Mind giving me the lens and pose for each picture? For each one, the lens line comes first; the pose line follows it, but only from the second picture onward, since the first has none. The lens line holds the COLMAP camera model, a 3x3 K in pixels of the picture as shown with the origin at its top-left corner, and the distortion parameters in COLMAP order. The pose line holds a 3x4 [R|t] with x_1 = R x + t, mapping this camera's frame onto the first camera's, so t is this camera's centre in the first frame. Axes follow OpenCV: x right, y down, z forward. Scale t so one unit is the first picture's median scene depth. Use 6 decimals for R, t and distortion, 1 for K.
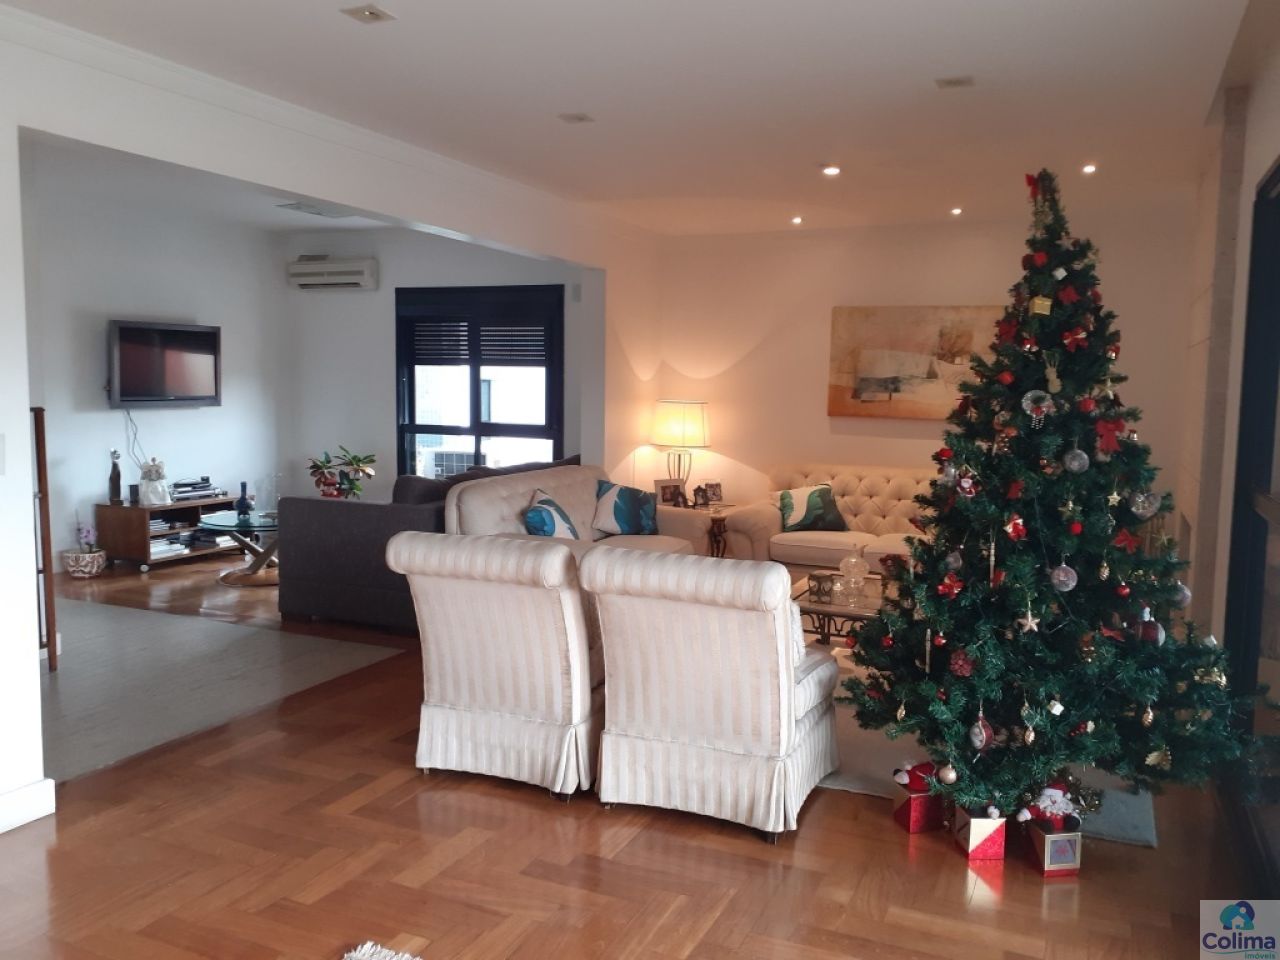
lens RADIAL K [[1011.3, 0, 640.0], [0, 1011.3, 480.0], [0, 0, 1]] dist [0.034952, -0.001695]
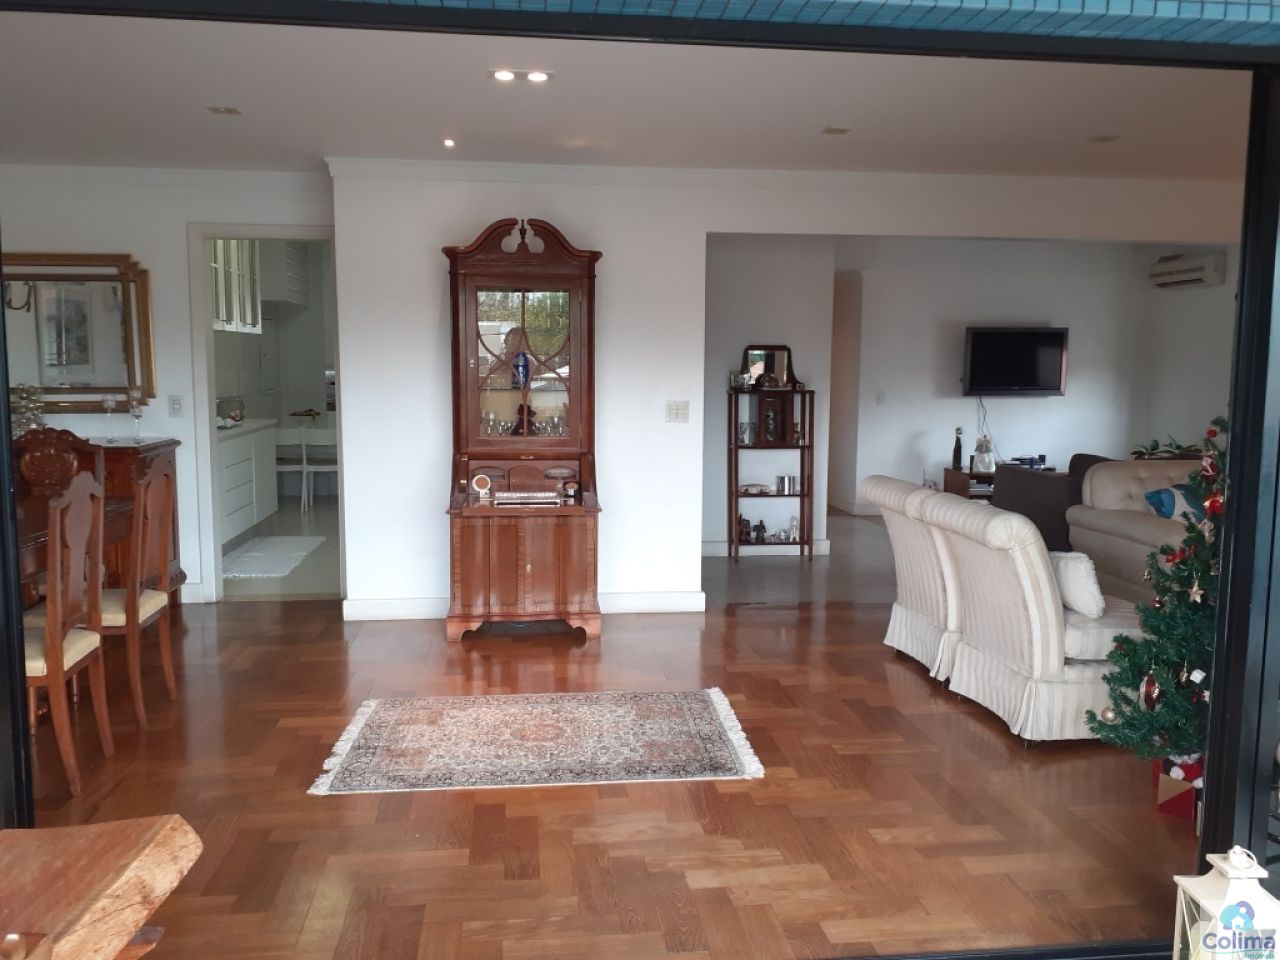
lens RADIAL K [[1024.0, 0, 672.4], [0, 1024.0, 465.6], [0, 0, 1]] dist [0.030544, 0.002788]
pose [[0.541018, 0.072089, -0.837916, 0.881257], [-0.083940, 0.995973, 0.031490, 0.019502], [0.836812, 0.053298, 0.544890, -0.030139]]
